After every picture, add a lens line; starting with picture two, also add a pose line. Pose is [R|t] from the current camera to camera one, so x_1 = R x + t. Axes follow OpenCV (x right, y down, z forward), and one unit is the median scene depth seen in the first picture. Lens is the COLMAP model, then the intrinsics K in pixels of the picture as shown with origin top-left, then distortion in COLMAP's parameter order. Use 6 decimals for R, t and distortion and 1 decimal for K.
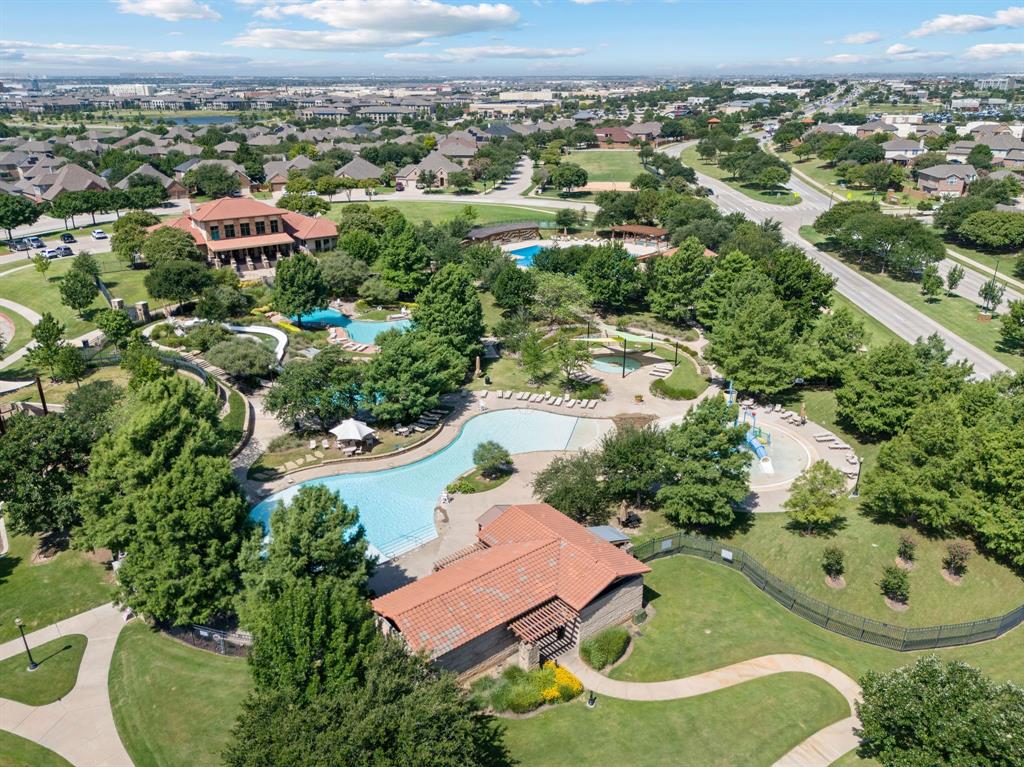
lens RADIAL K [[781.6, 0, 512.0], [0, 781.6, 383.5], [0, 0, 1]] dist [0.079014, -0.046401]
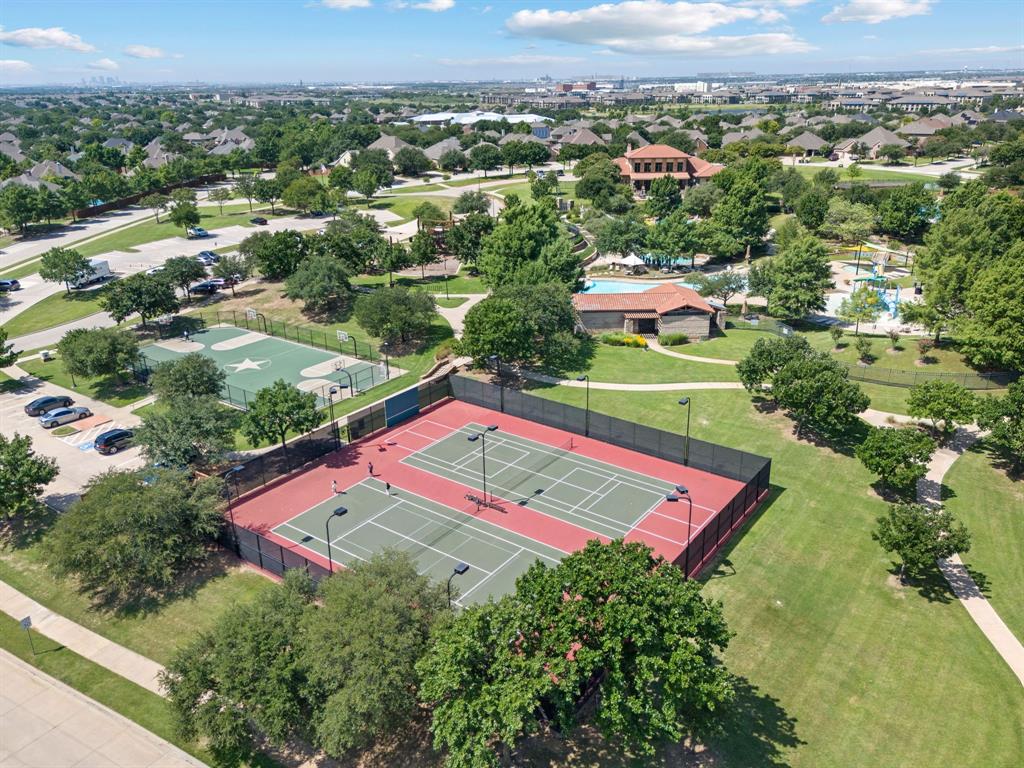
lens RADIAL K [[781.6, 0, 512.0], [0, 781.6, 384.0], [0, 0, 1]] dist [0.079014, -0.046401]
pose [[0.805238, 0.217256, -0.551717, 0.174291], [-0.214662, 0.974155, 0.070302, 0.077735], [0.552731, 0.061823, 0.831064, -0.156844]]
